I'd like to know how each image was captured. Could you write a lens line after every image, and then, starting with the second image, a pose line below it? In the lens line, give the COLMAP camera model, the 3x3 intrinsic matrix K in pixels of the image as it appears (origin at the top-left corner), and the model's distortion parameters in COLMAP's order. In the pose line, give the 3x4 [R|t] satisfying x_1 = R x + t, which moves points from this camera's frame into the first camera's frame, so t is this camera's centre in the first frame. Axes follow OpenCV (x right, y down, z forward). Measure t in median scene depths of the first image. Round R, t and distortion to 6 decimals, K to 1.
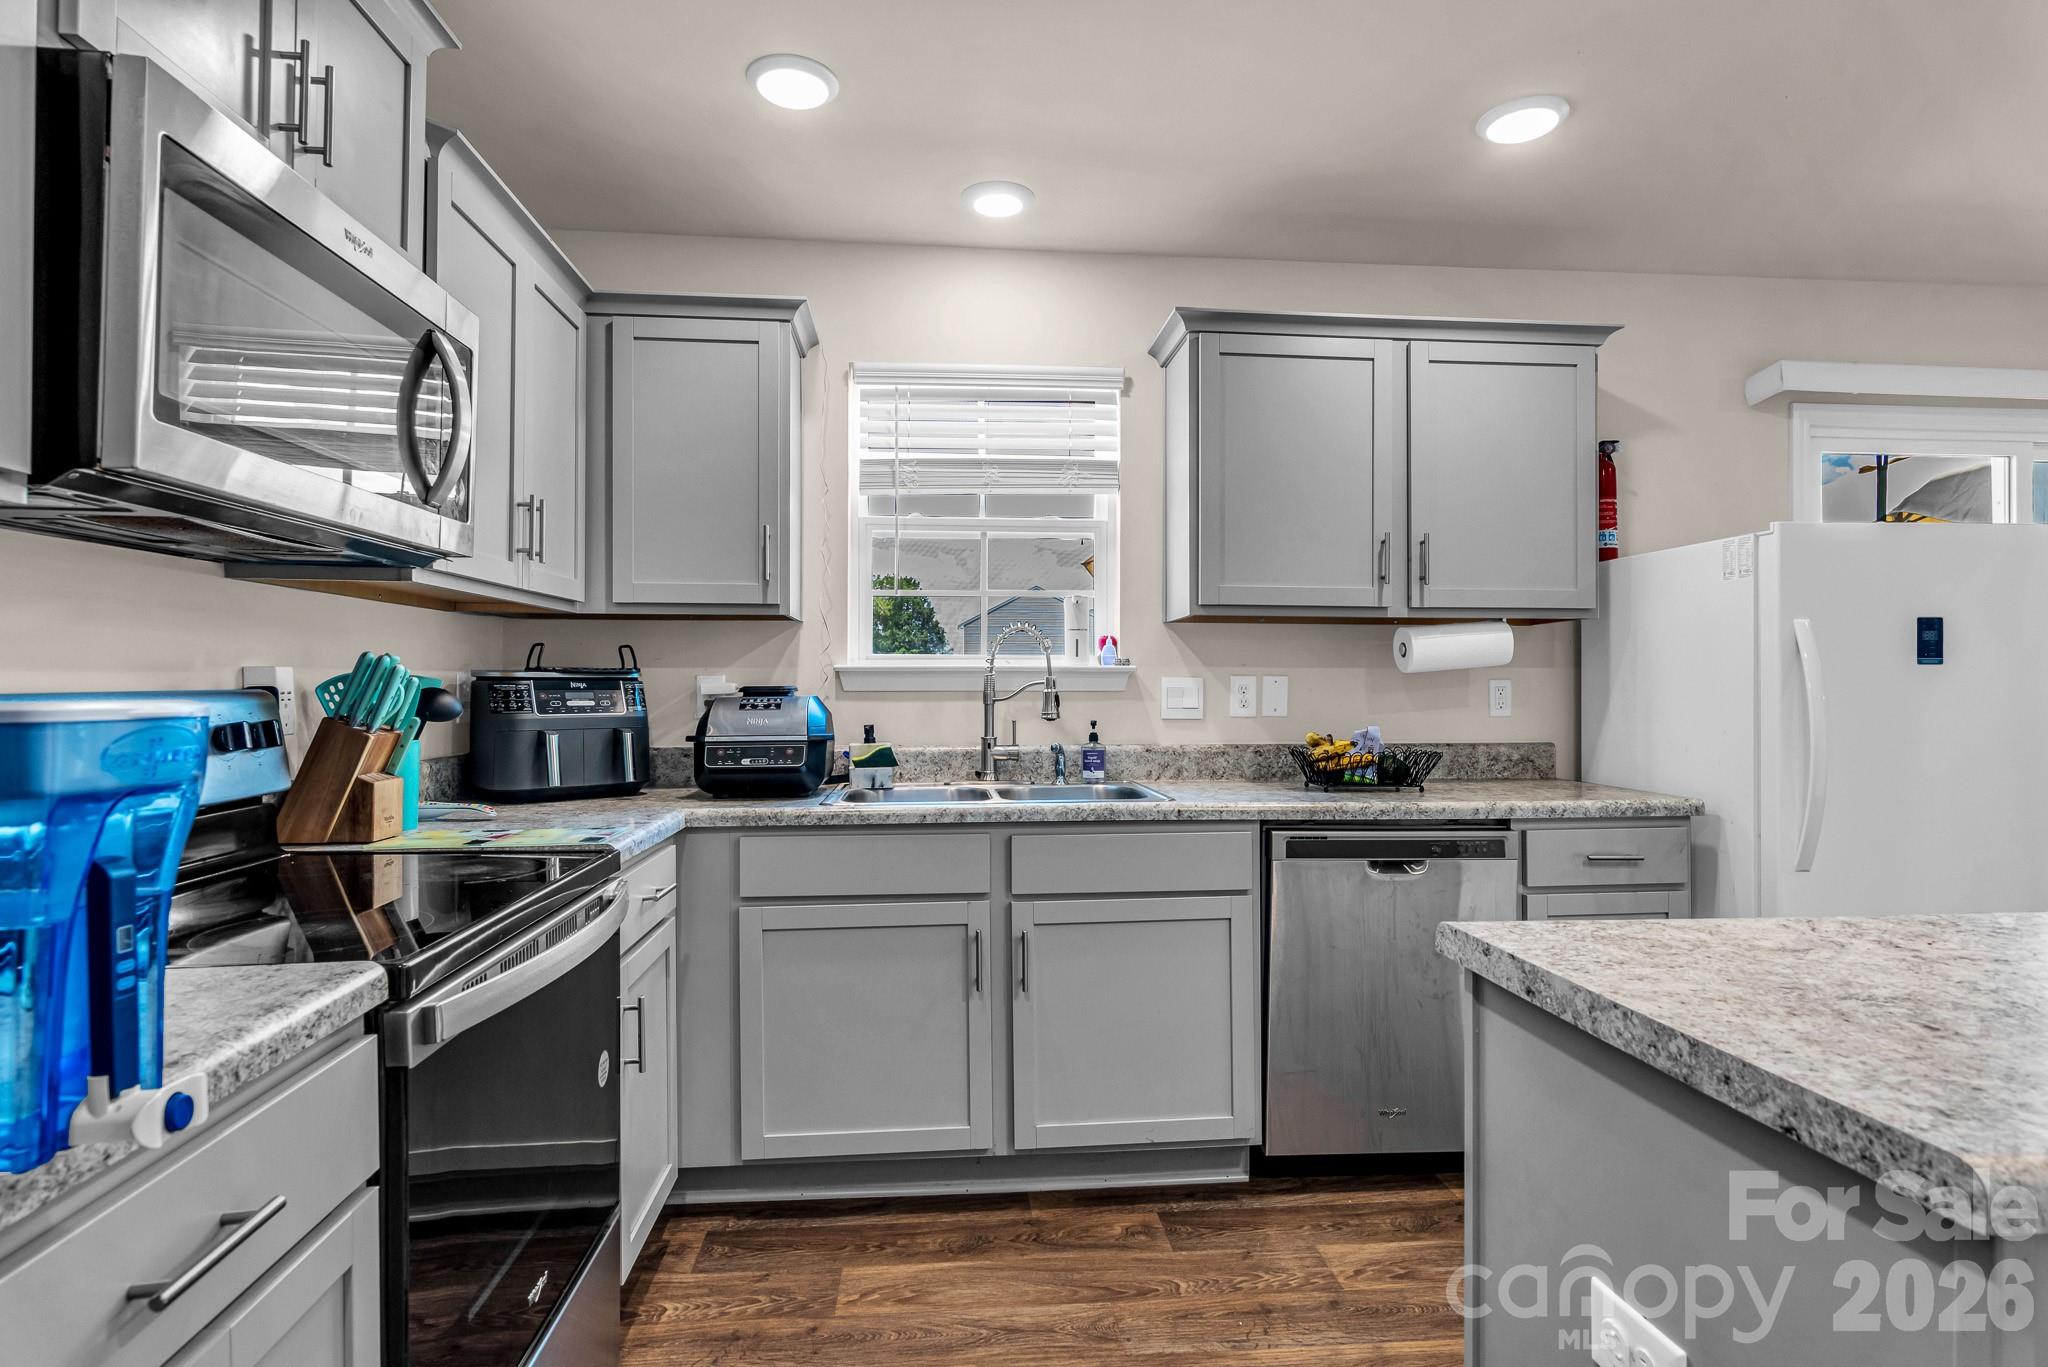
lens RADIAL K [[1025.3, 0, 1002.4], [0, 1025.3, 685.8], [0, 0, 1]] dist [0.006715, -0.000249]
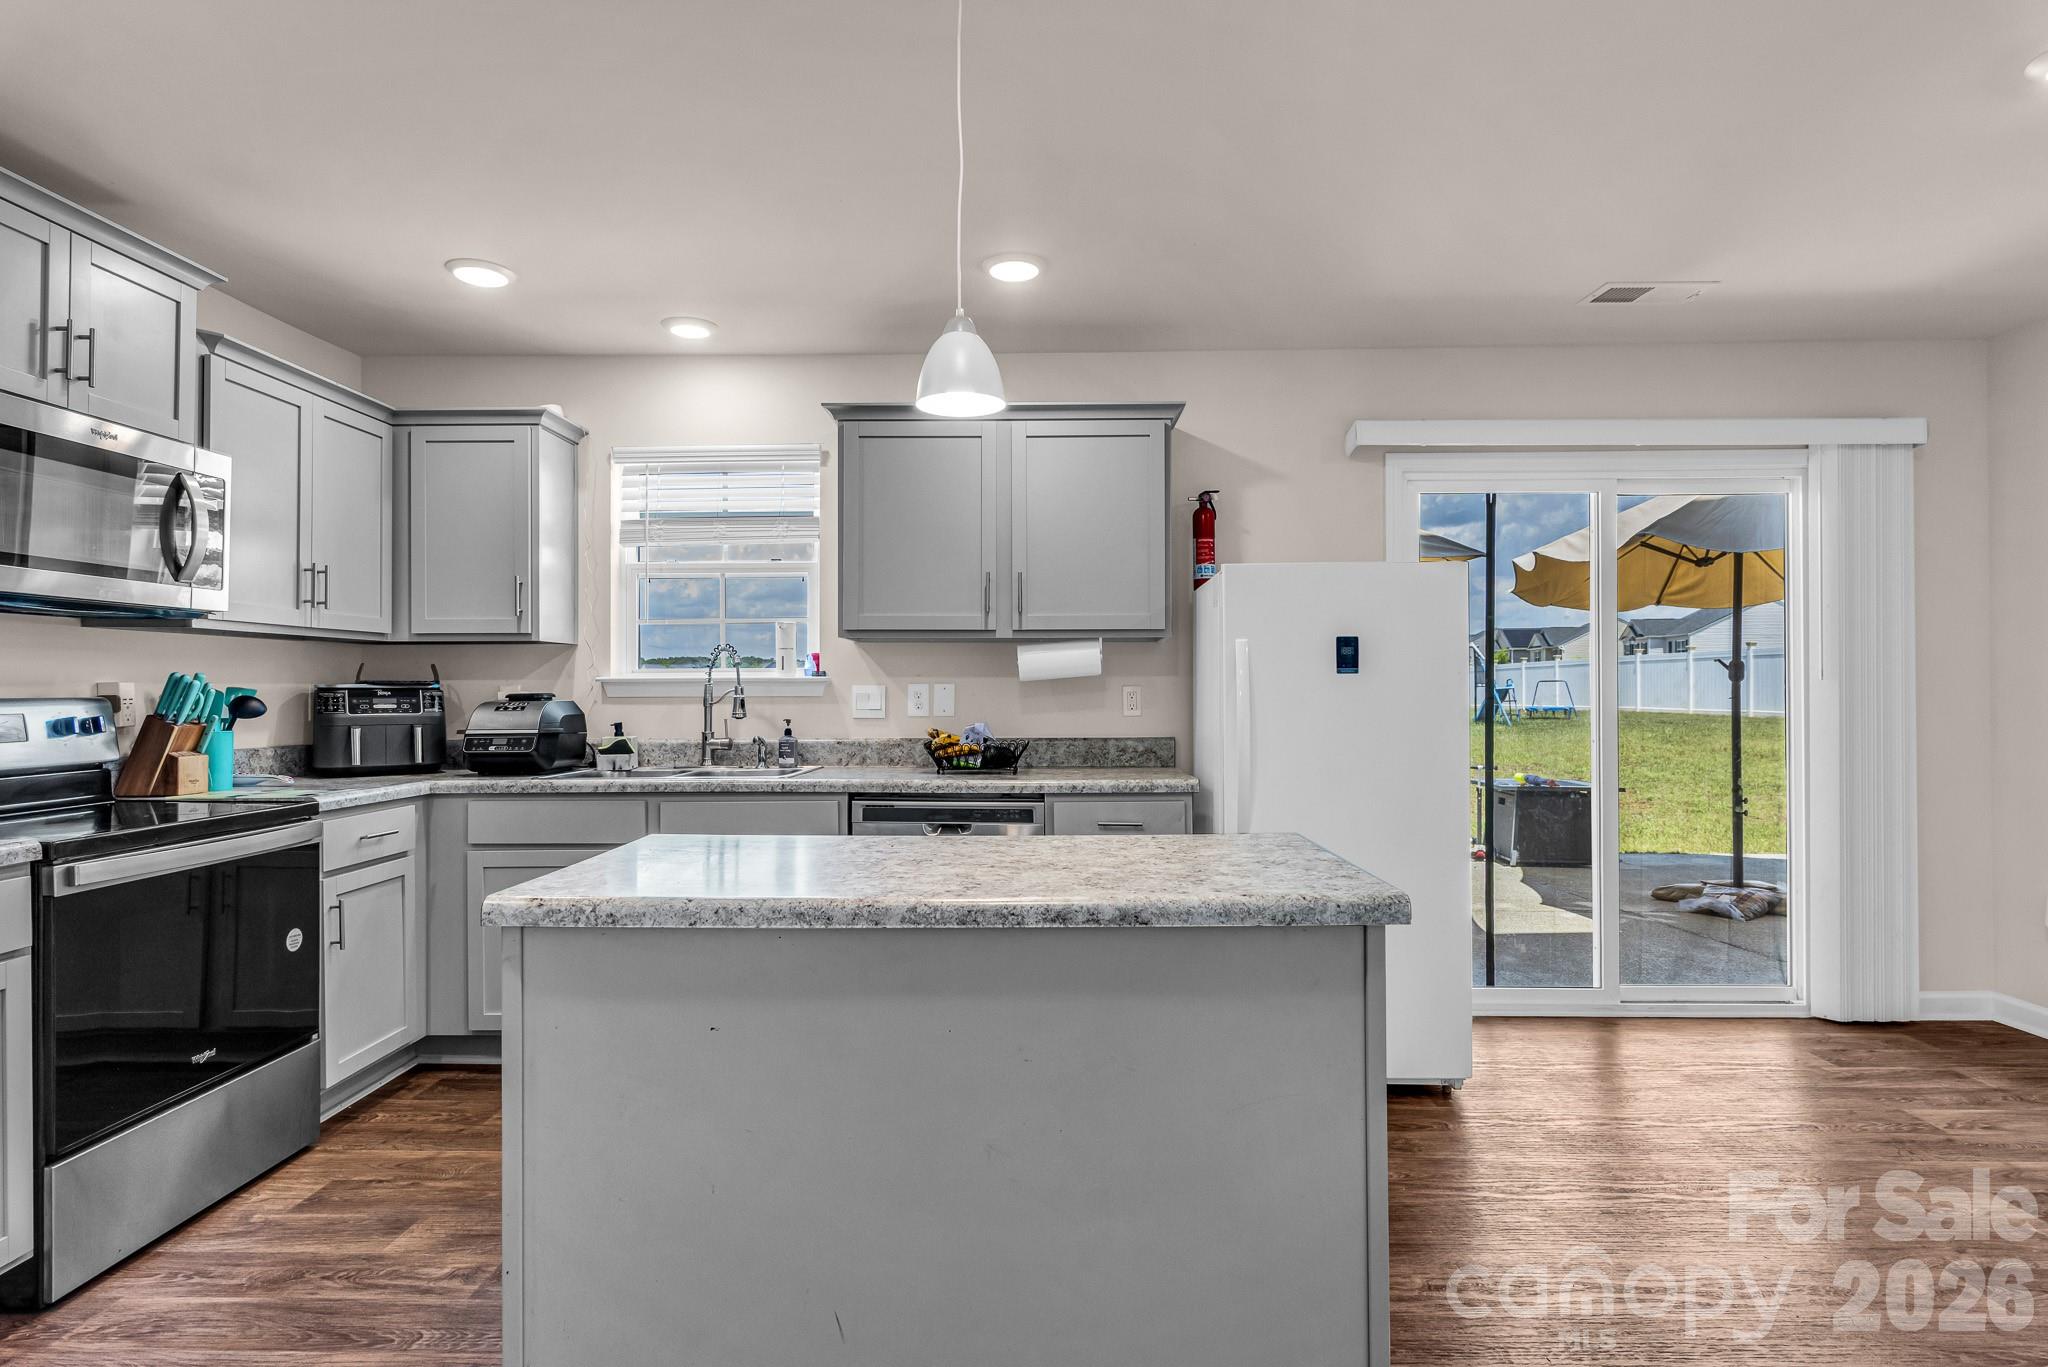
lens RADIAL K [[1025.3, 0, 1002.9], [0, 1025.3, 687.0], [0, 0, 1]] dist [0.006715, -0.000249]
pose [[0.993845, -0.004076, -0.110703, 0.553569], [0.003534, 0.999981, -0.005092, 0.000940], [0.110722, 0.004669, 0.993841, -0.280646]]
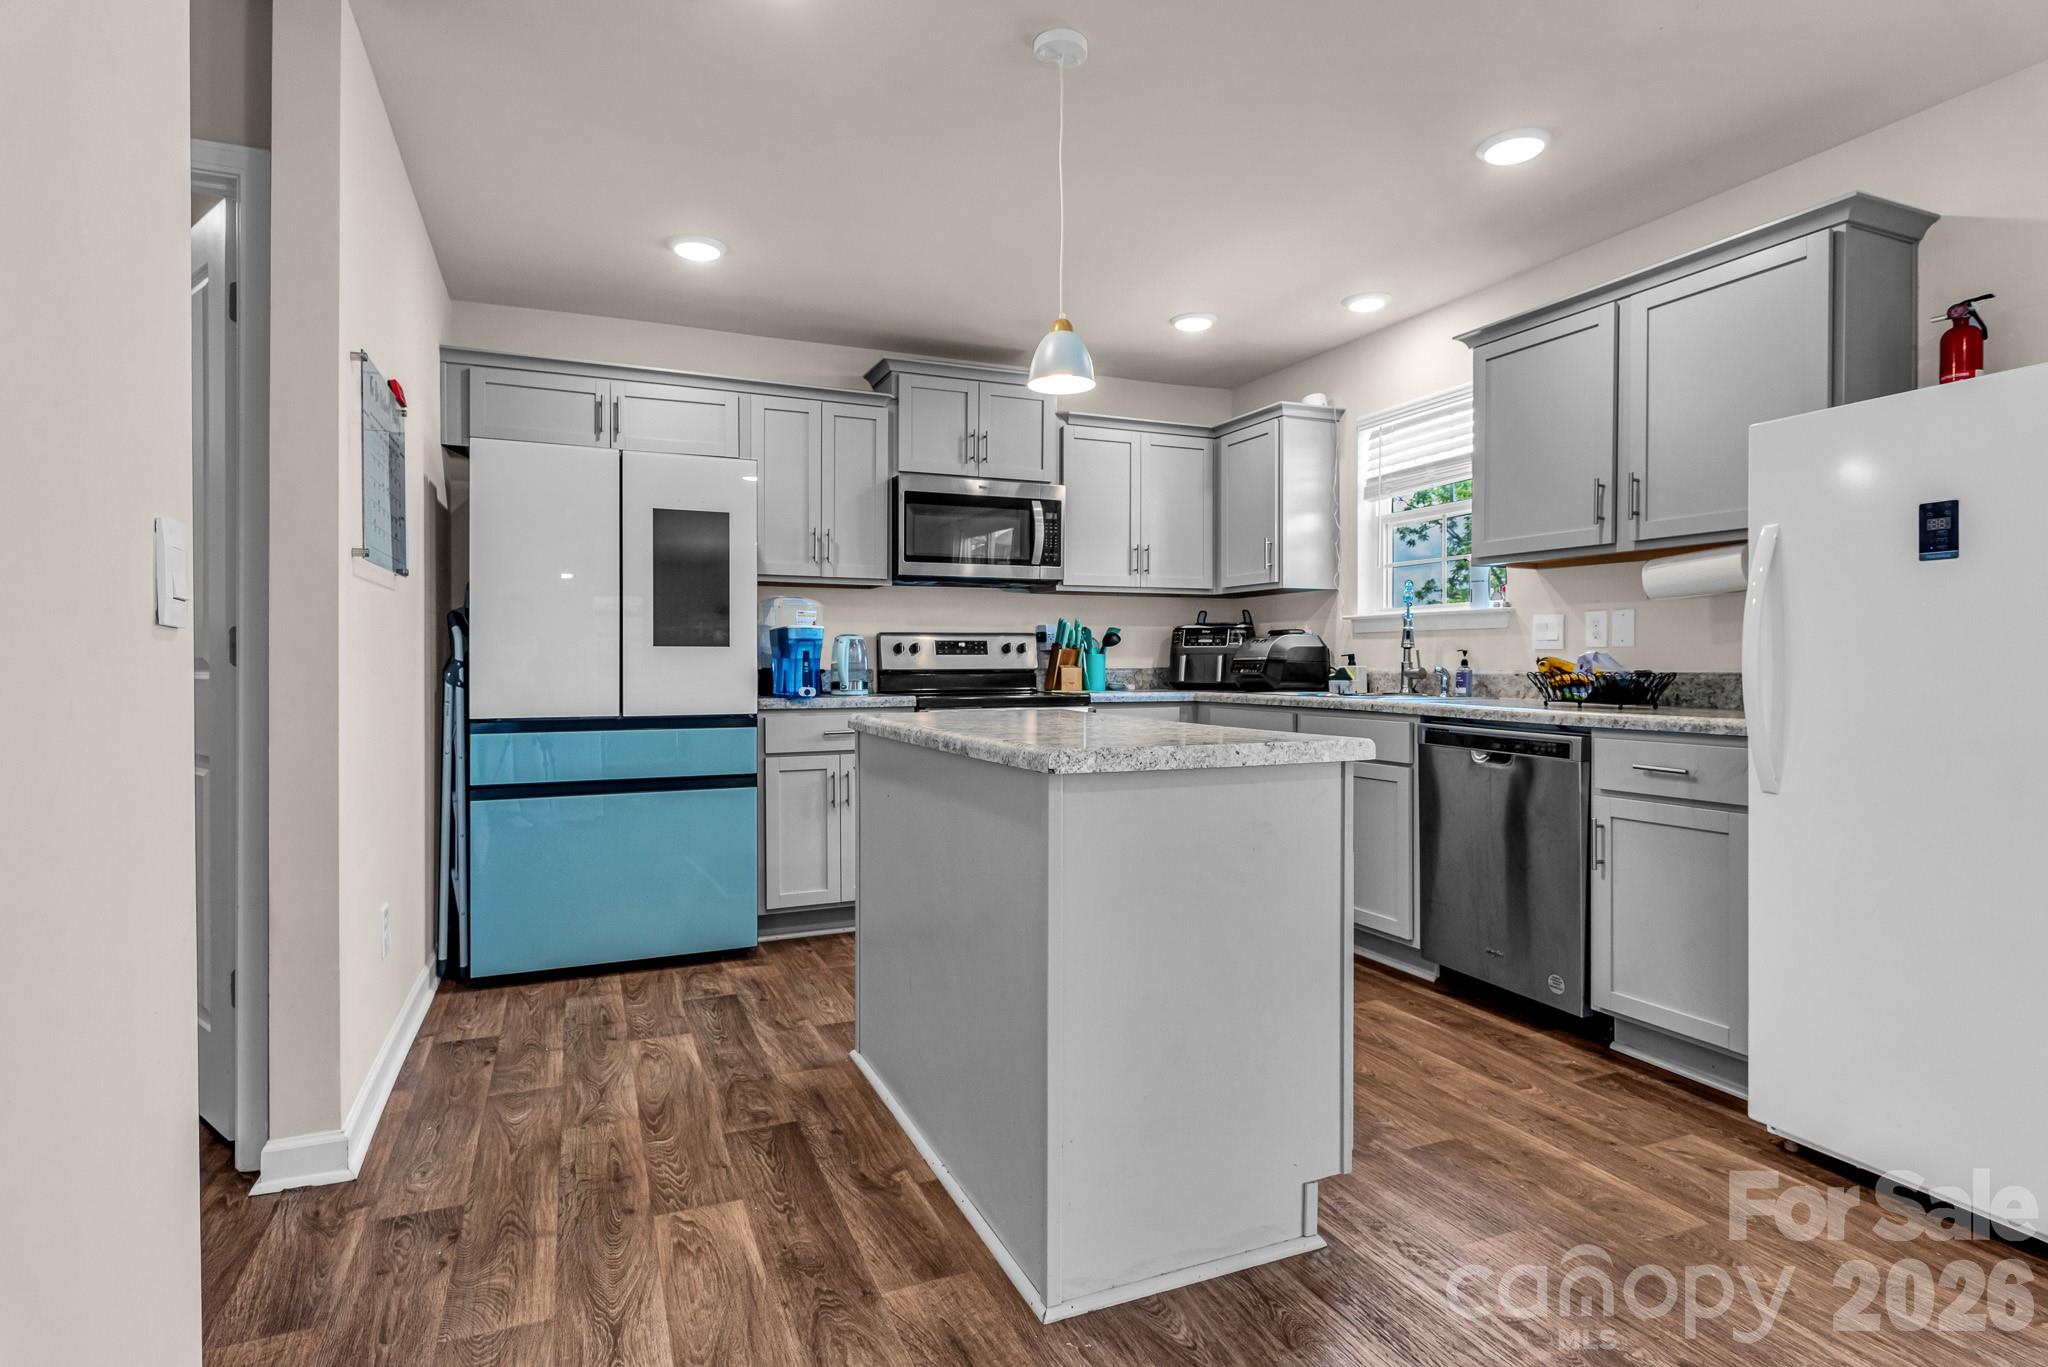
lens RADIAL K [[1046.0, 0, 1043.9], [0, 1046.0, 667.1], [0, 0, 1]] dist [0.003172, -0.001594]
pose [[0.330361, 0.004782, -0.943843, 1.303326], [-0.001638, 0.999989, 0.004493, 0.055682], [0.943853, 0.000062, 0.330365, 0.050419]]
